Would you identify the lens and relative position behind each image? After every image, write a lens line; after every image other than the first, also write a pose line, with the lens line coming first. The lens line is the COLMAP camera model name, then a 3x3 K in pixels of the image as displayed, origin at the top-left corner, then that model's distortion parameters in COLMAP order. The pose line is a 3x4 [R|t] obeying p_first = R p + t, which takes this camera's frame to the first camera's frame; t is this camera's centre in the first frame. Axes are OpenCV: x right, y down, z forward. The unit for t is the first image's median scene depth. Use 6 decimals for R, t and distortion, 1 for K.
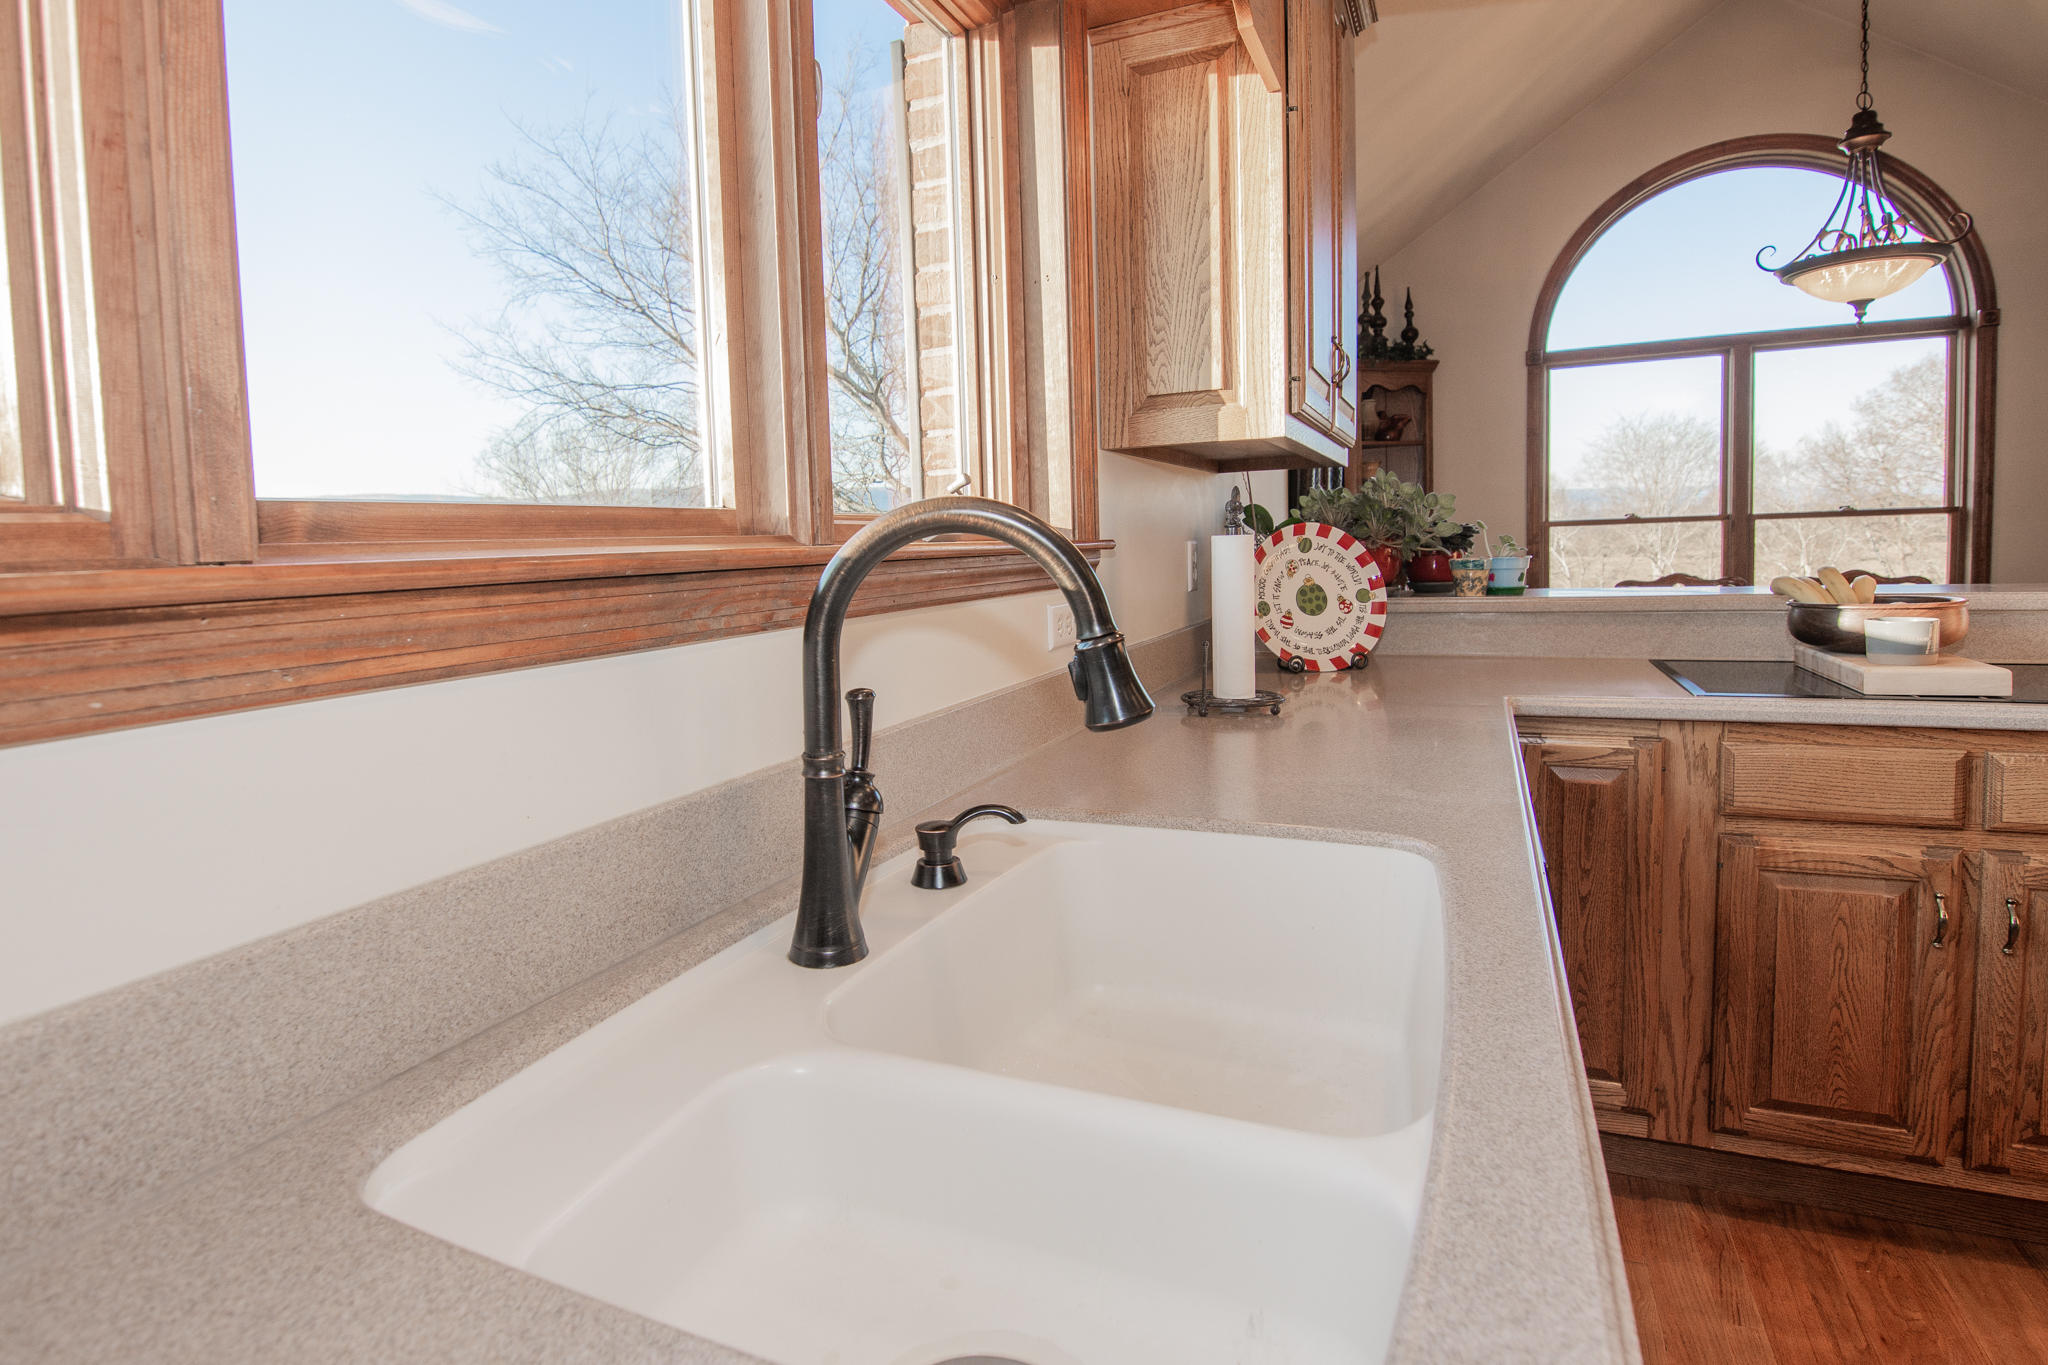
lens RADIAL K [[1063.0, 0, 973.8], [0, 1063.0, 644.8], [0, 0, 1]] dist [-0.016475, -0.000276]
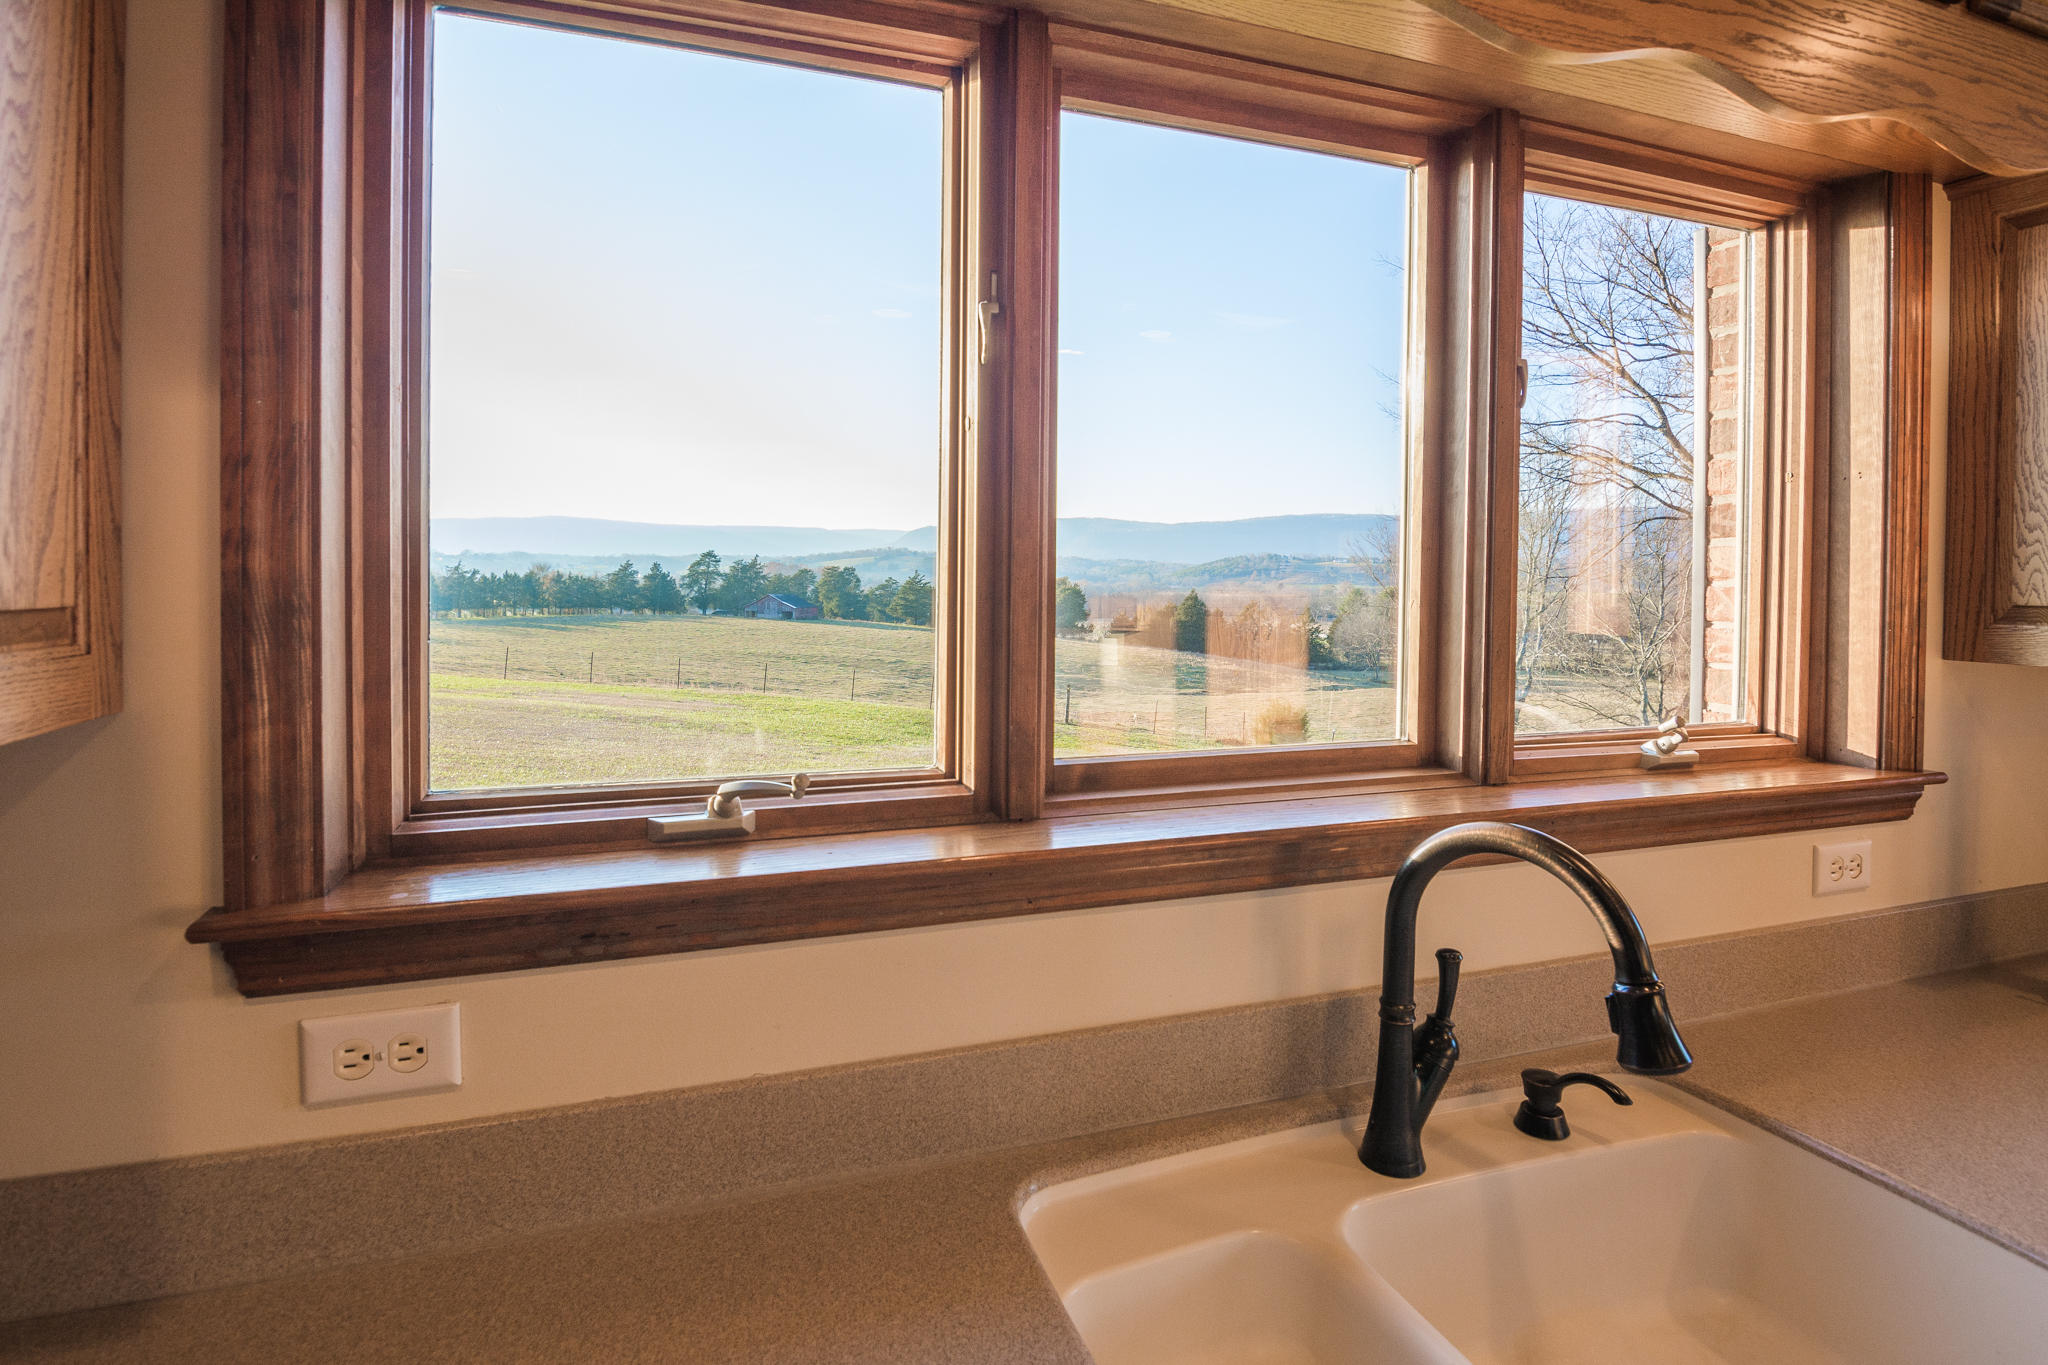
lens RADIAL K [[1084.1, 0, 1020.5], [0, 1084.1, 607.7], [0, 0, 1]] dist [0.000408, -0.008885]
pose [[0.711316, 0.060055, -0.700302, 0.303502], [-0.098696, 0.995006, -0.014921, -0.217973], [0.695909, 0.079730, 0.713691, -0.189825]]
